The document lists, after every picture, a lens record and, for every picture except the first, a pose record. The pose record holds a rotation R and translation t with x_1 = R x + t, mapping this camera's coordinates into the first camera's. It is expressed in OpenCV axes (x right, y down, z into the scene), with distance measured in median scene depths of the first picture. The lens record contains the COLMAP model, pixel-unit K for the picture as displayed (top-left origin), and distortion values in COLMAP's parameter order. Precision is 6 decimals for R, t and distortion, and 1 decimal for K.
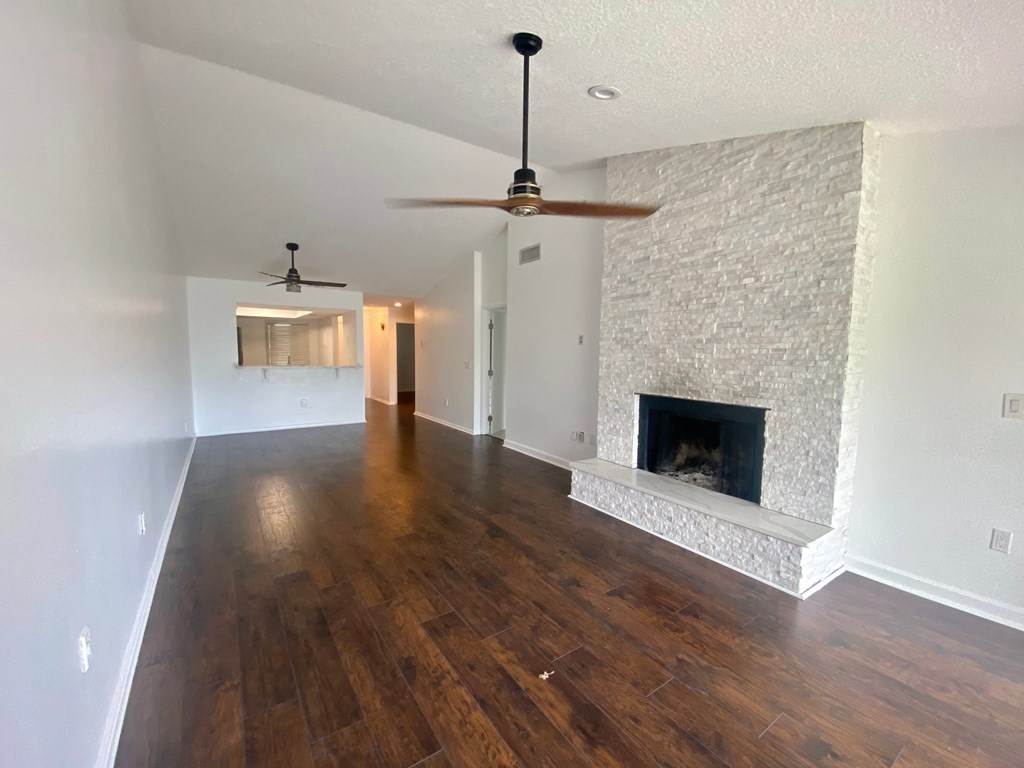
lens RADIAL K [[418.5, 0, 503.0], [0, 418.5, 383.7], [0, 0, 1]] dist [0.089430, -0.000073]
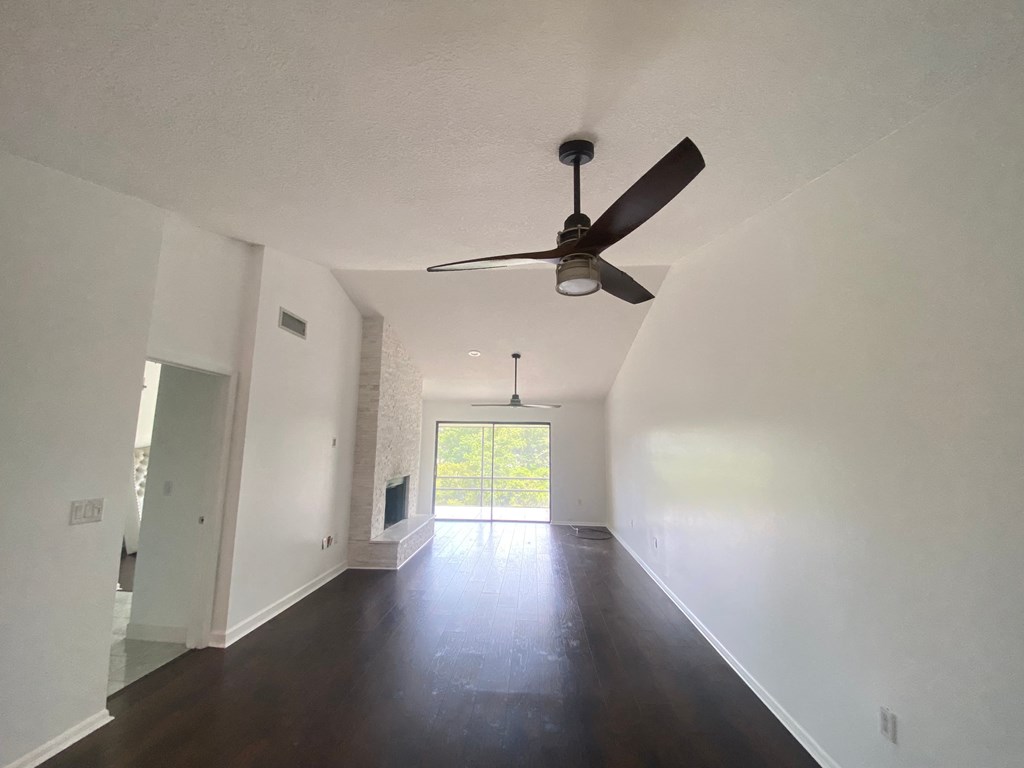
lens RADIAL K [[422.0, 0, 512.0], [0, 422.0, 384.0], [0, 0, 1]] dist [0.034412, -0.025676]
pose [[-0.801826, 0.066190, 0.593880, -0.946114], [0.026444, 0.996803, -0.075393, -0.188813], [-0.596972, -0.044748, -0.801013, 1.896871]]
